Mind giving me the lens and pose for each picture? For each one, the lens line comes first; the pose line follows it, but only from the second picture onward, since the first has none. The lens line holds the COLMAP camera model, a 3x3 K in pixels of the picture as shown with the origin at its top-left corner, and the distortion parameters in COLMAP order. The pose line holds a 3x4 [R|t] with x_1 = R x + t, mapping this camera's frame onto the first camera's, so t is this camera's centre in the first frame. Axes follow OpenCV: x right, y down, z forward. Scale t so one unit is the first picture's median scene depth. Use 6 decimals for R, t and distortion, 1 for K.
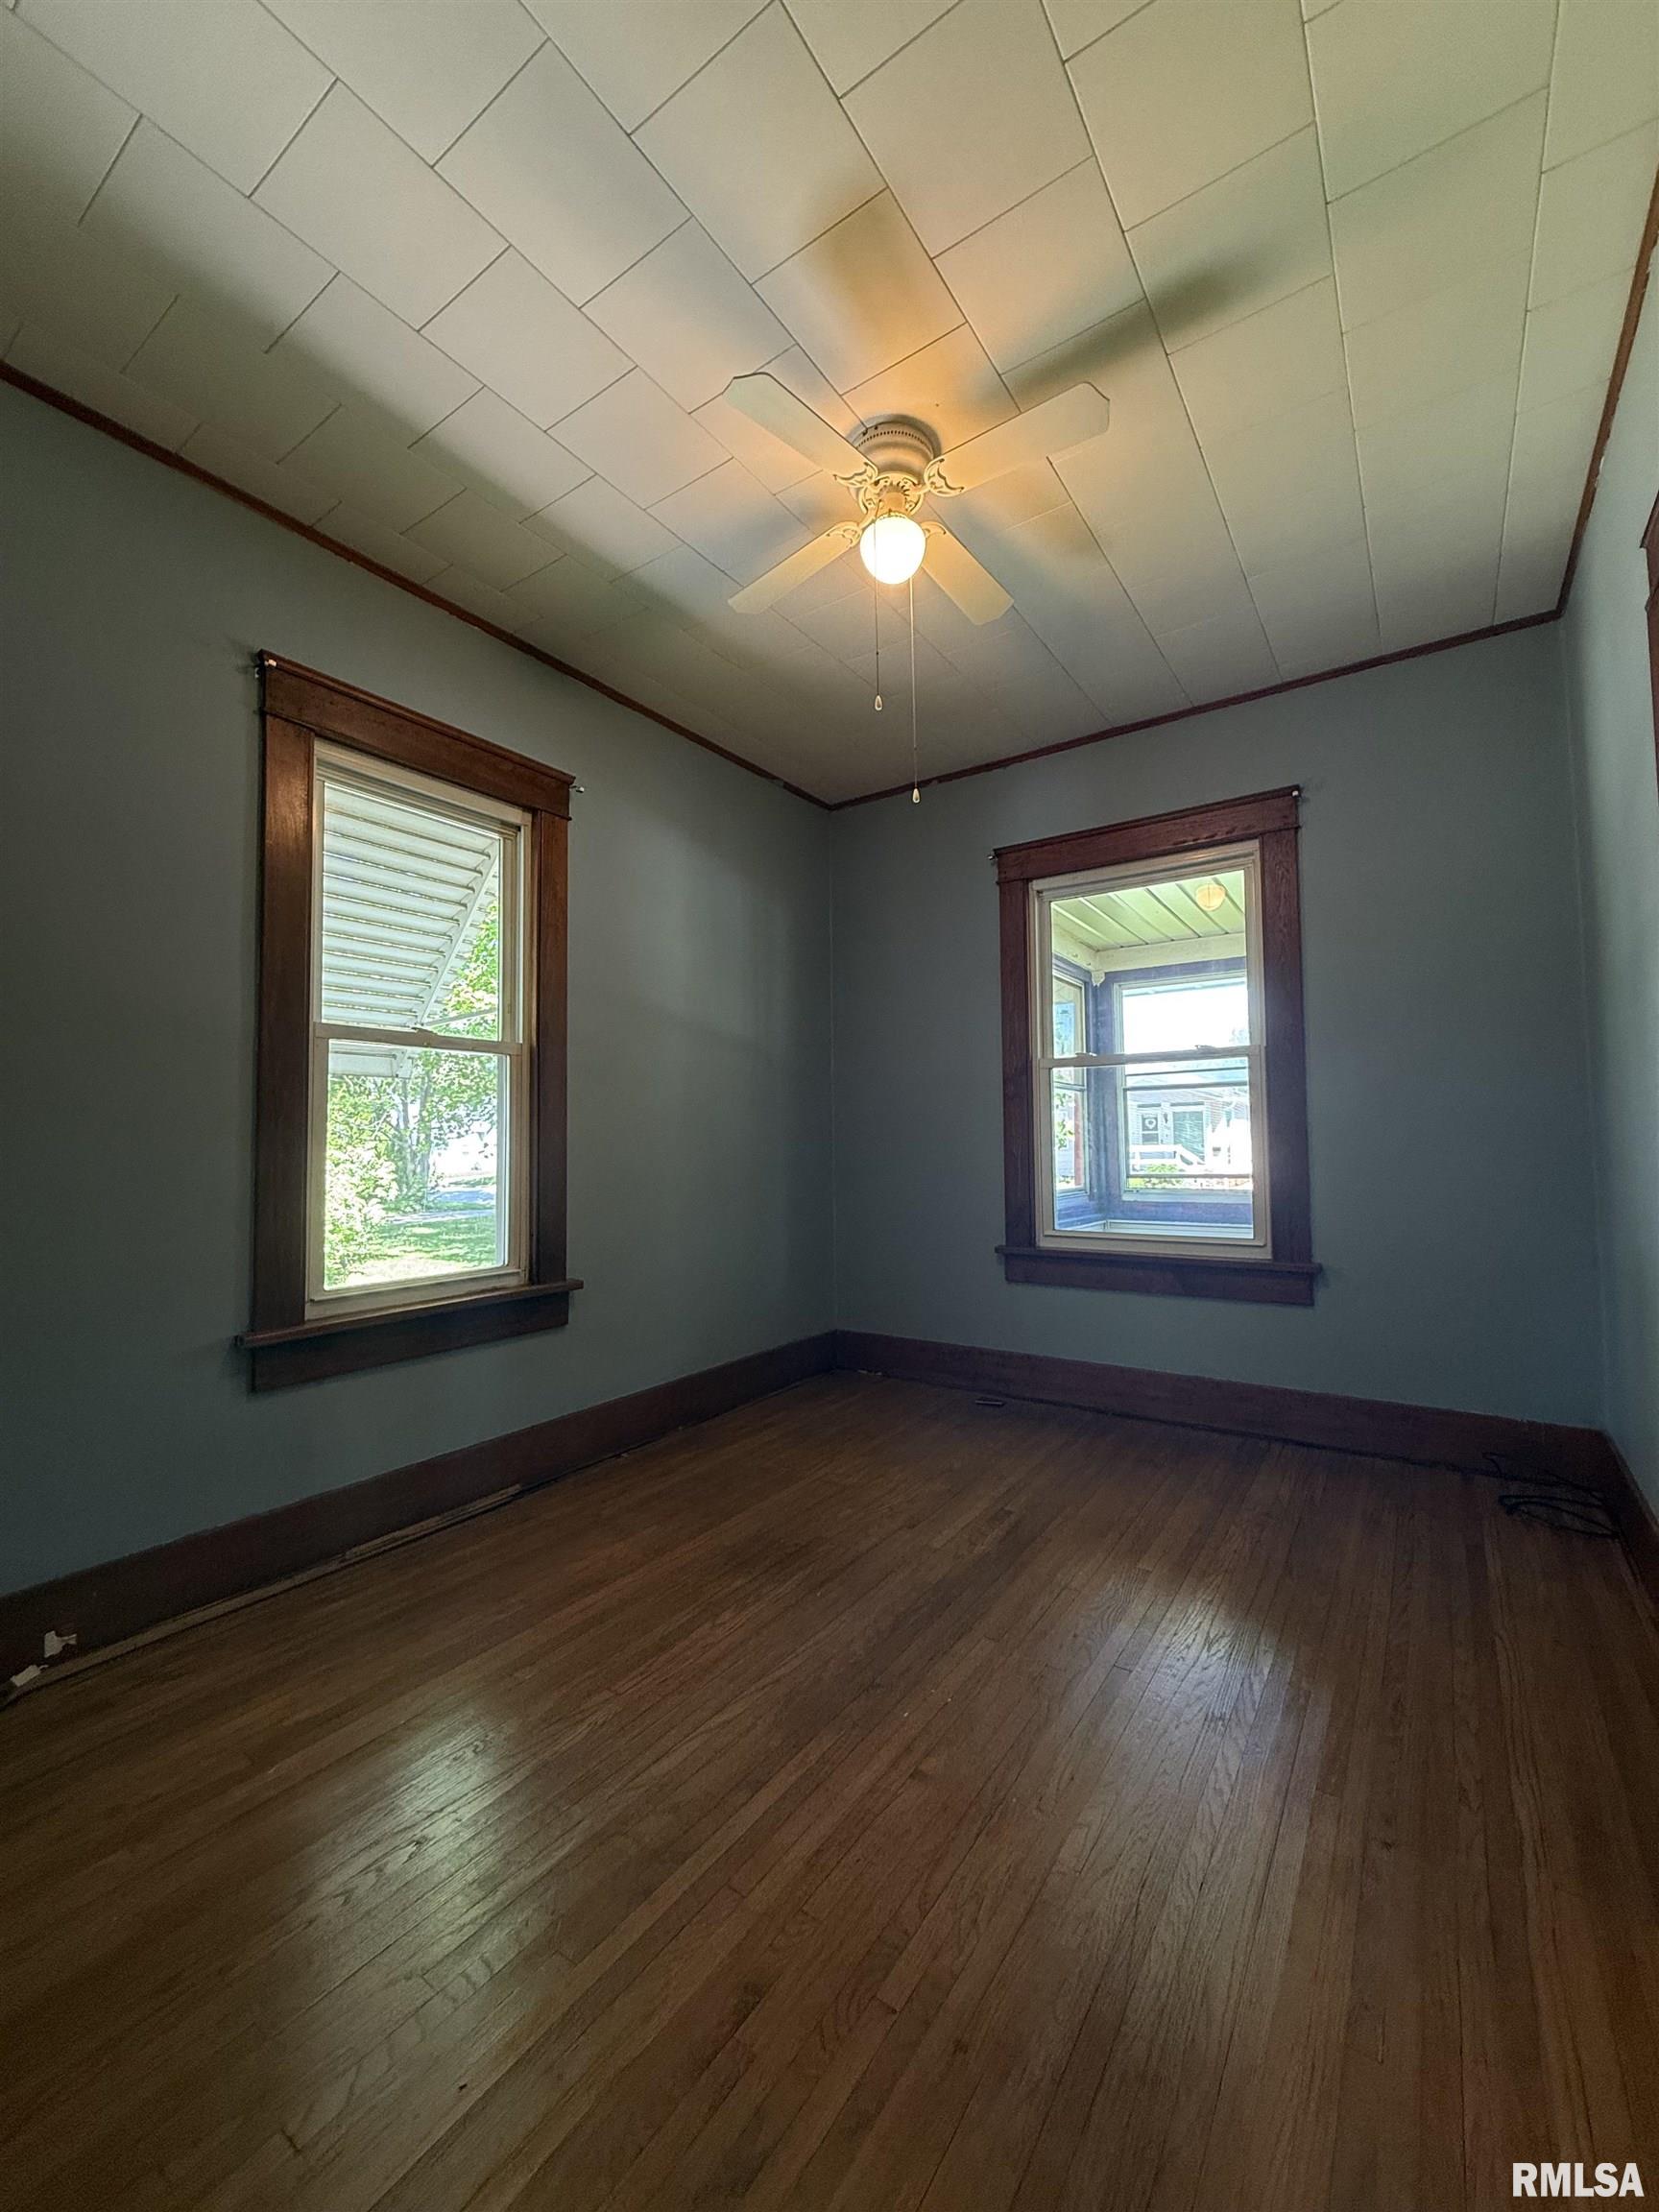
lens RADIAL K [[877.6, 0, 820.9], [0, 877.6, 1096.5], [0, 0, 1]] dist [0.000183, 0.000145]
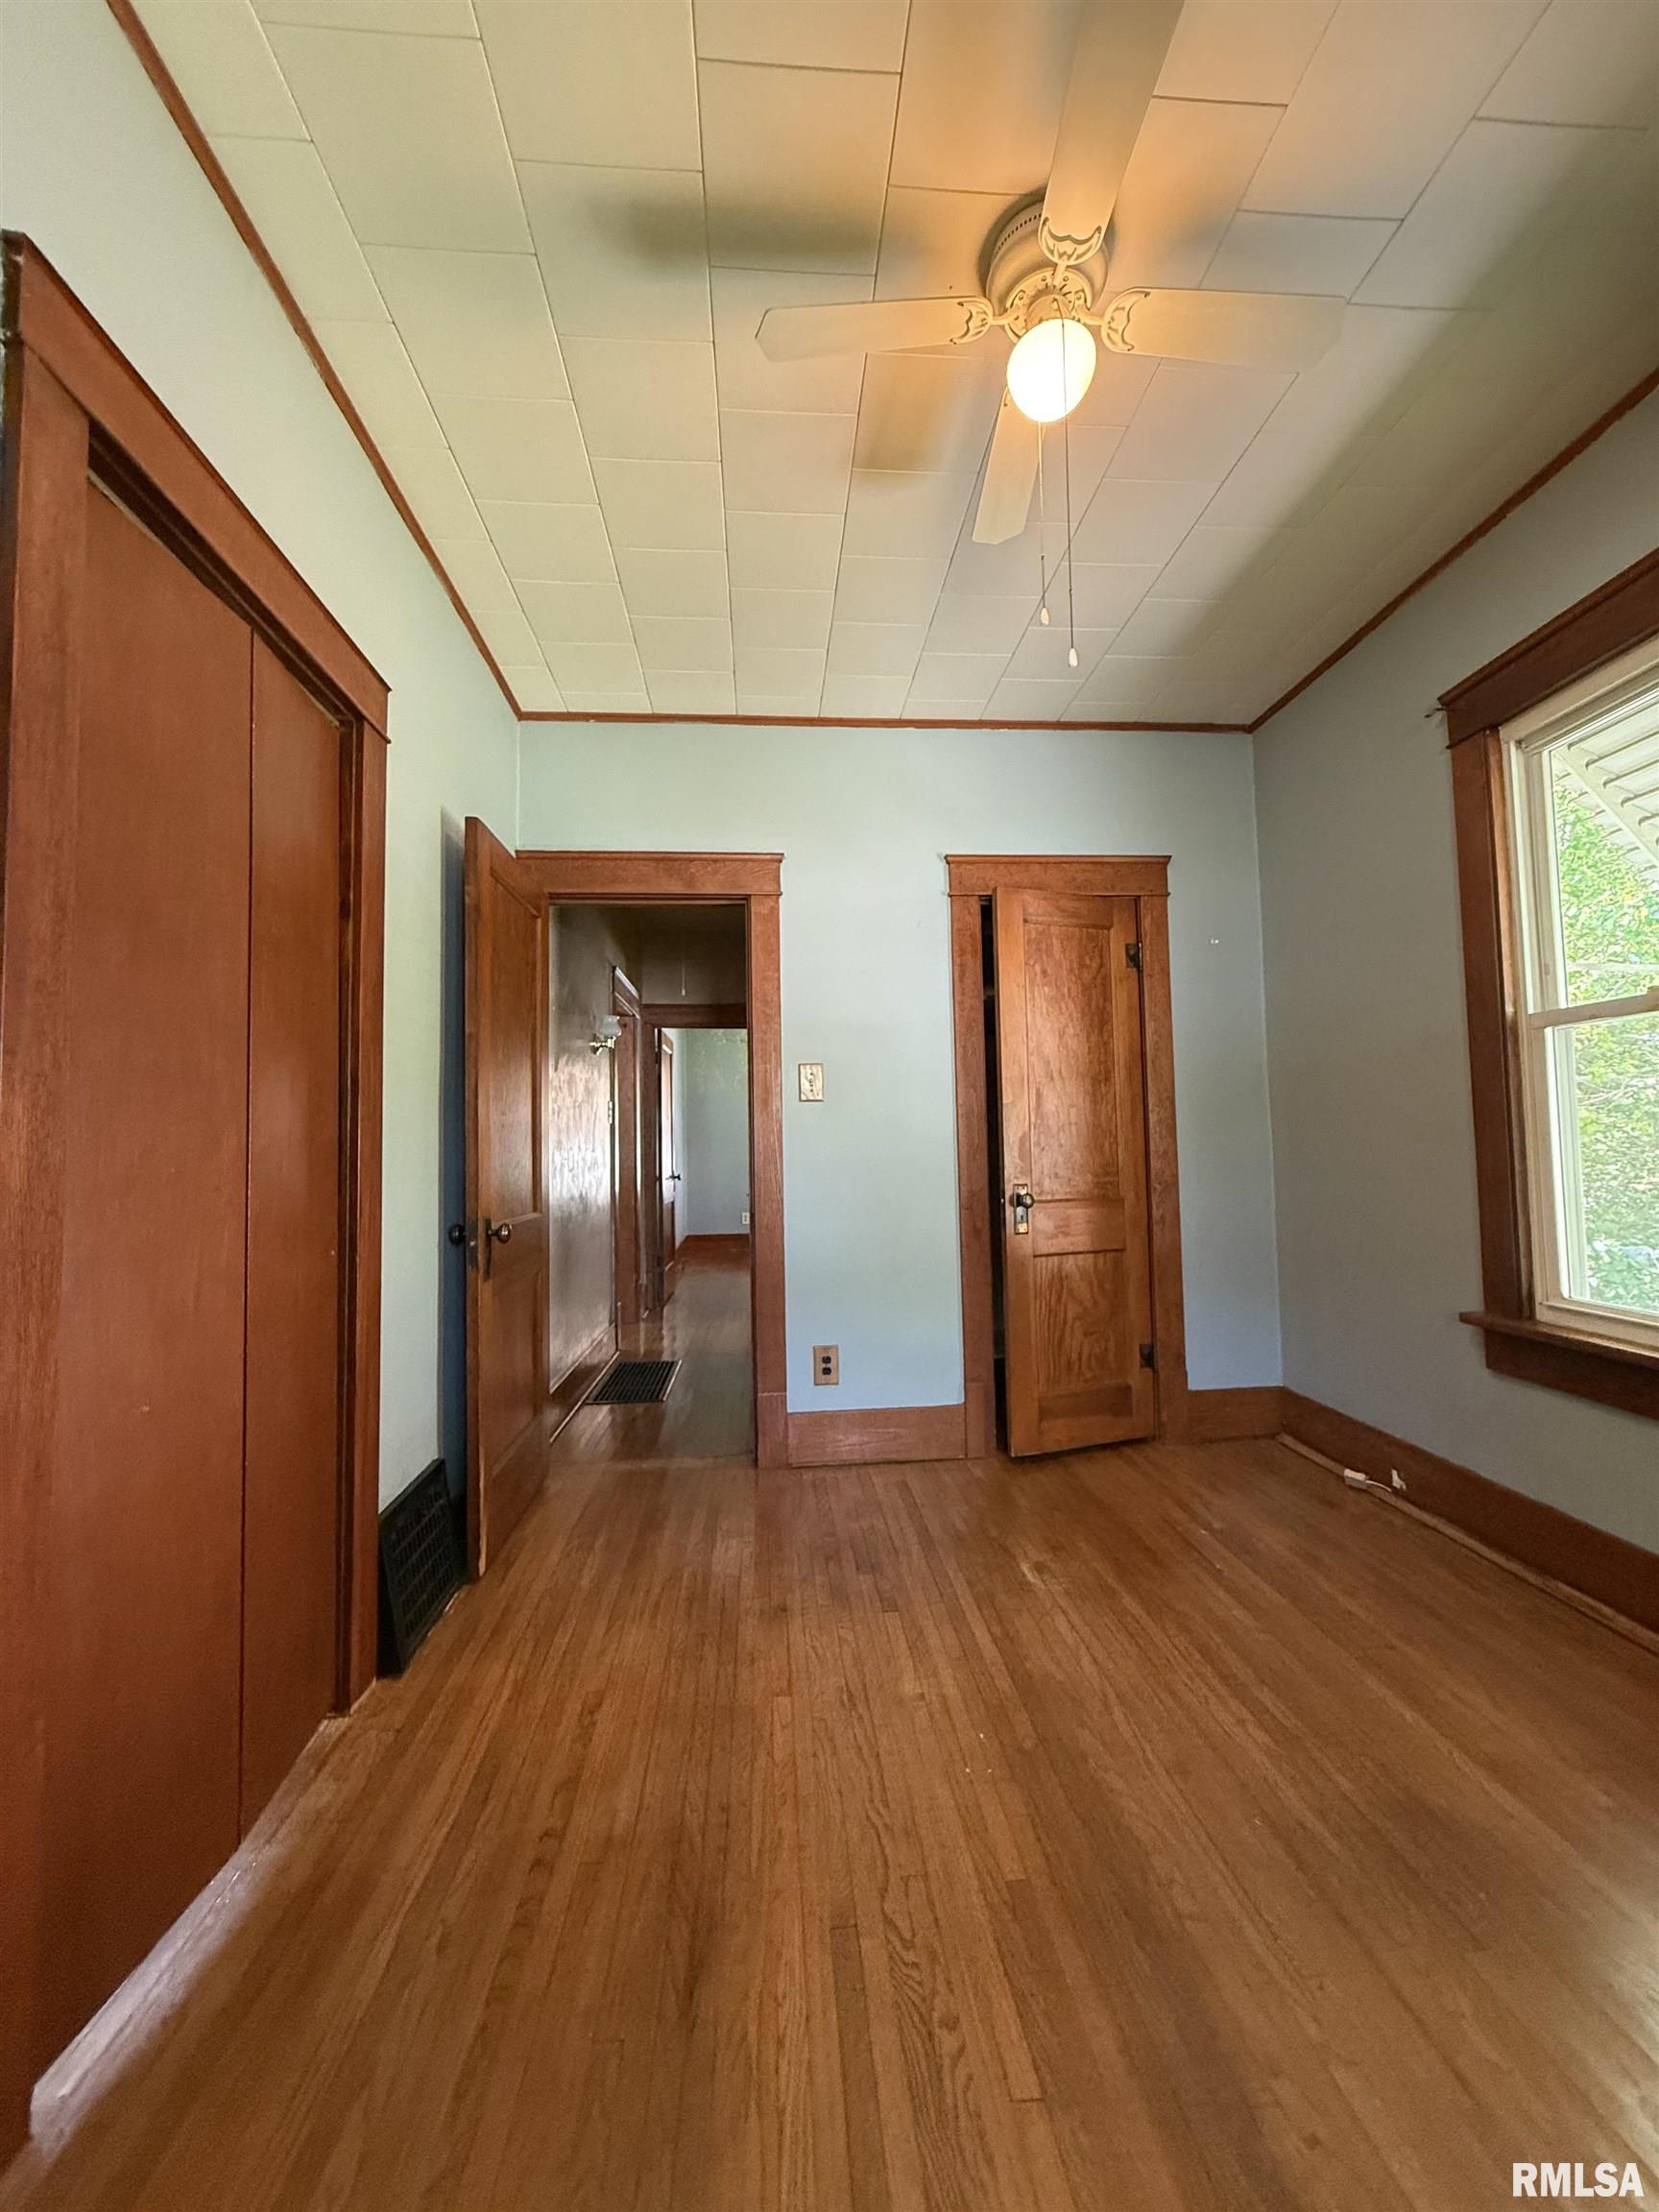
lens RADIAL K [[877.6, 0, 823.4], [0, 877.6, 1106.0], [0, 0, 1]] dist [0.000183, 0.000145]
pose [[-0.775444, -0.004145, -0.631402, 0.758223], [0.062088, 0.994632, -0.082781, 0.060710], [0.628356, -0.103394, -0.771024, 1.515572]]
